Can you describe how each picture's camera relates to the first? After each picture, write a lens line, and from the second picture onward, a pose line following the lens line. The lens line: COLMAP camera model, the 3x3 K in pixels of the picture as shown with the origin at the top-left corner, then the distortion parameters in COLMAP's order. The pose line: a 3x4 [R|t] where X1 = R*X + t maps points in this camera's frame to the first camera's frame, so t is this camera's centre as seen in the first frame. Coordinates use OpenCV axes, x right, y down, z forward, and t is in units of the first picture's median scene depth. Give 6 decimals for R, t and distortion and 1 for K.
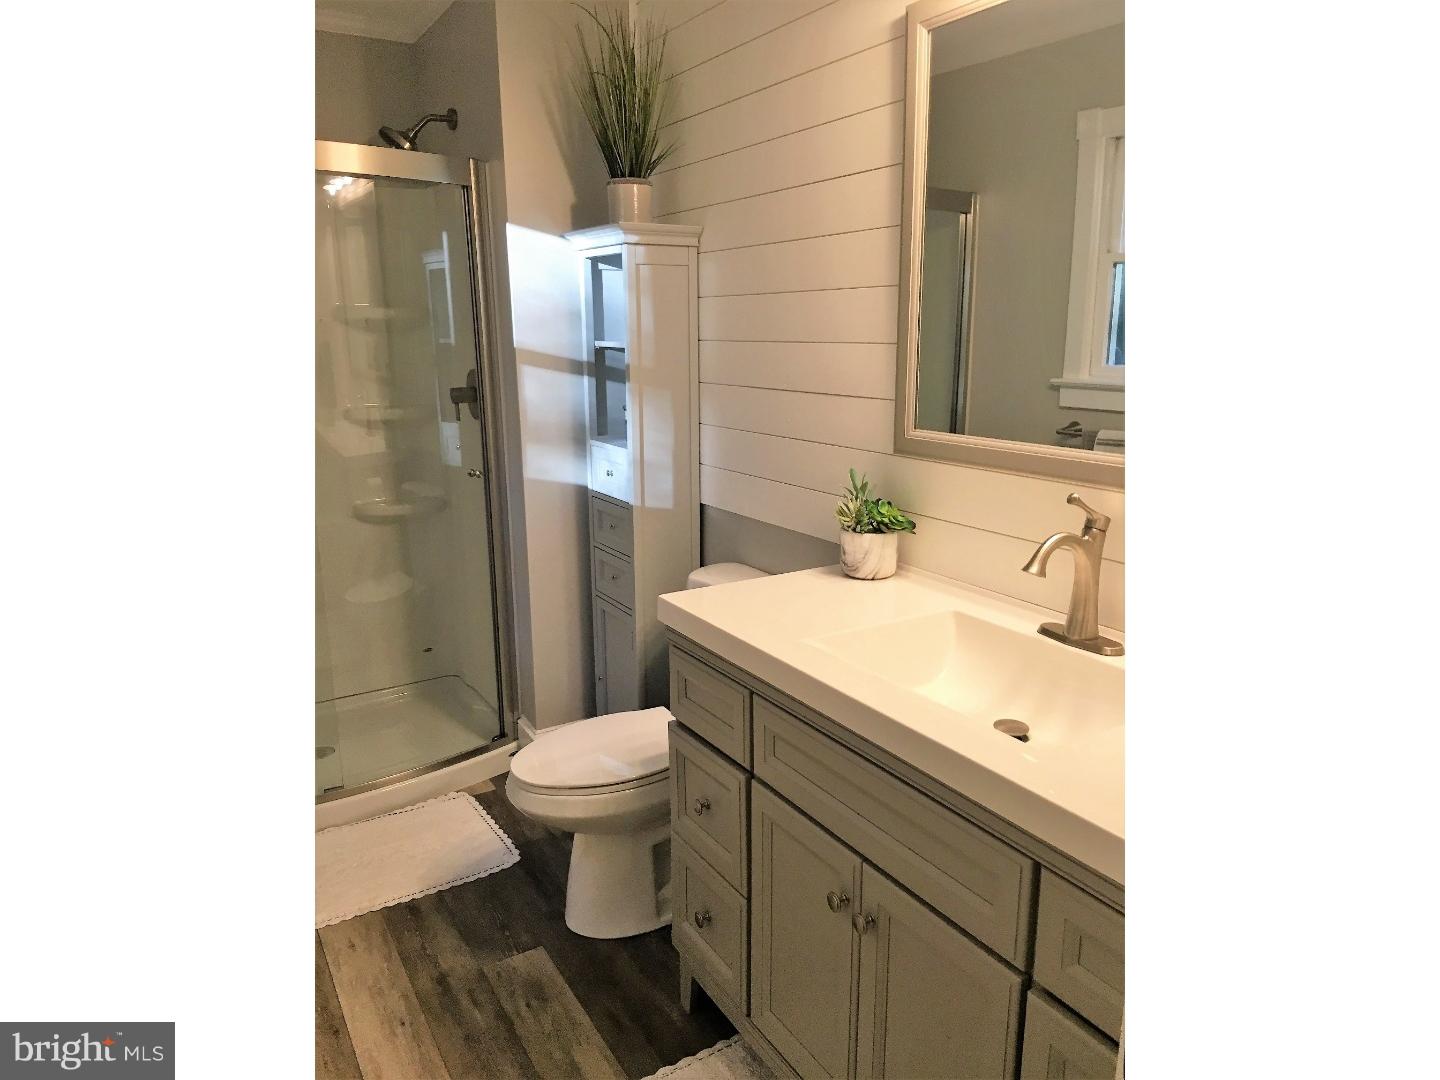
lens RADIAL K [[938.3, 0, 720.0], [0, 938.3, 540.0], [0, 0, 1]] dist [0.095250, -0.117250]
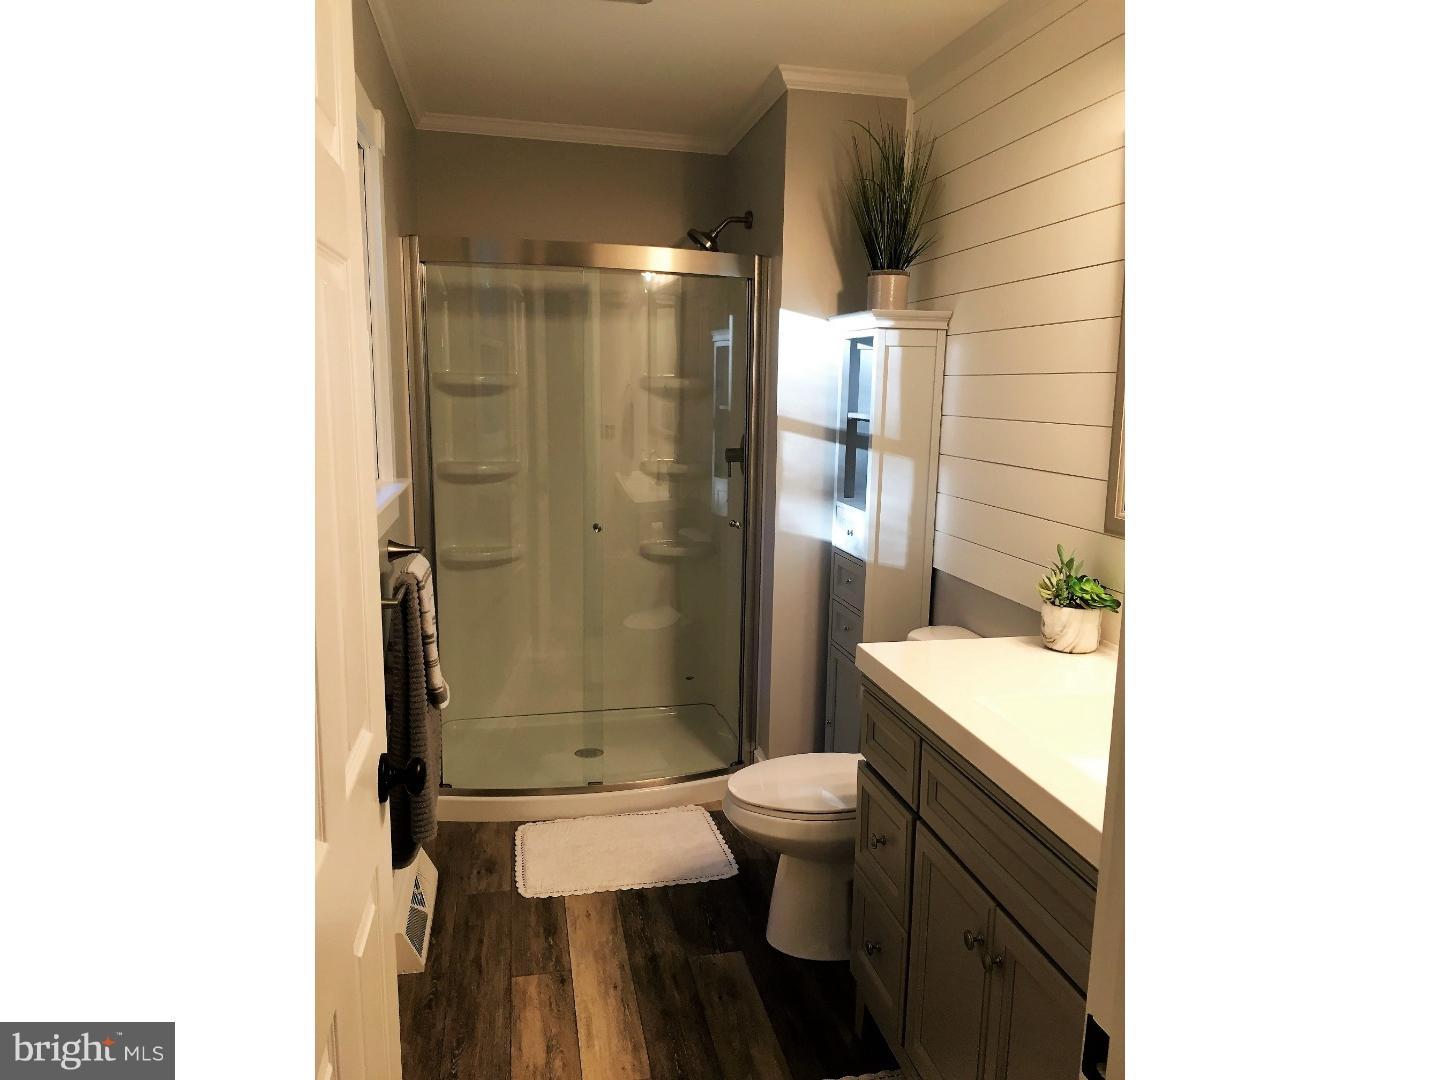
lens RADIAL K [[938.3, 0, 720.0], [0, 938.3, 540.0], [0, 0, 1]] dist [0.095250, -0.117250]
pose [[0.946945, 0.078067, -0.311772, 0.089032], [-0.097471, 0.994122, -0.047122, 0.004174], [0.306260, 0.075011, 0.948988, -0.087239]]
